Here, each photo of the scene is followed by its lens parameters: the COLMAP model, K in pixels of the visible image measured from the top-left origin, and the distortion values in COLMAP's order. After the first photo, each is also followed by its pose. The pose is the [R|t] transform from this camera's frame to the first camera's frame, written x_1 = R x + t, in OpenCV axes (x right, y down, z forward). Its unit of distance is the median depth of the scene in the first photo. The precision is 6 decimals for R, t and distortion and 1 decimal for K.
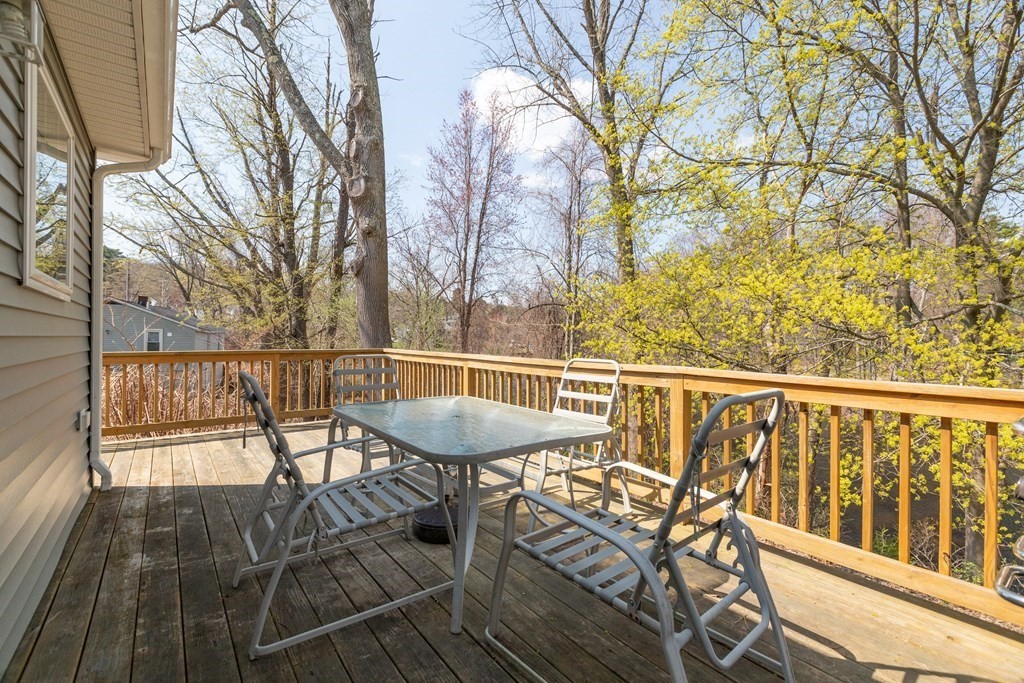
lens RADIAL K [[460.2, 0, 510.6], [0, 460.2, 355.3], [0, 0, 1]] dist [0.002171, 0.000161]
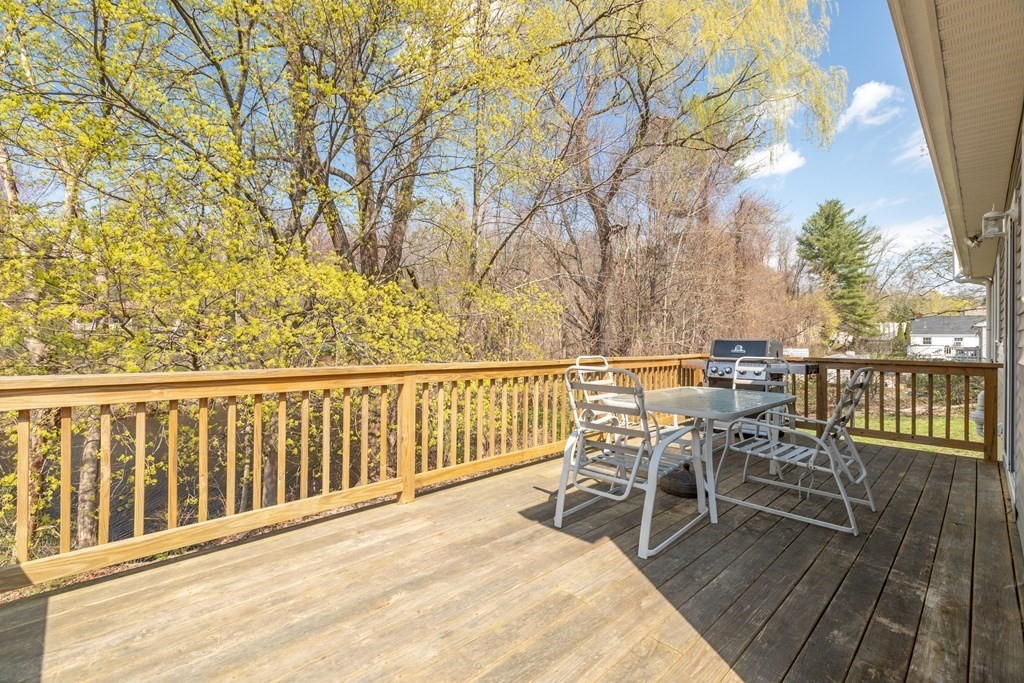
lens RADIAL K [[460.2, 0, 510.6], [0, 460.2, 355.3], [0, 0, 1]] dist [0.002171, 0.000161]
pose [[-0.125692, -0.043917, 0.991097, -1.159052], [0.019384, 0.998720, 0.046713, -0.062859], [-0.991880, 0.025082, -0.124680, 1.406680]]
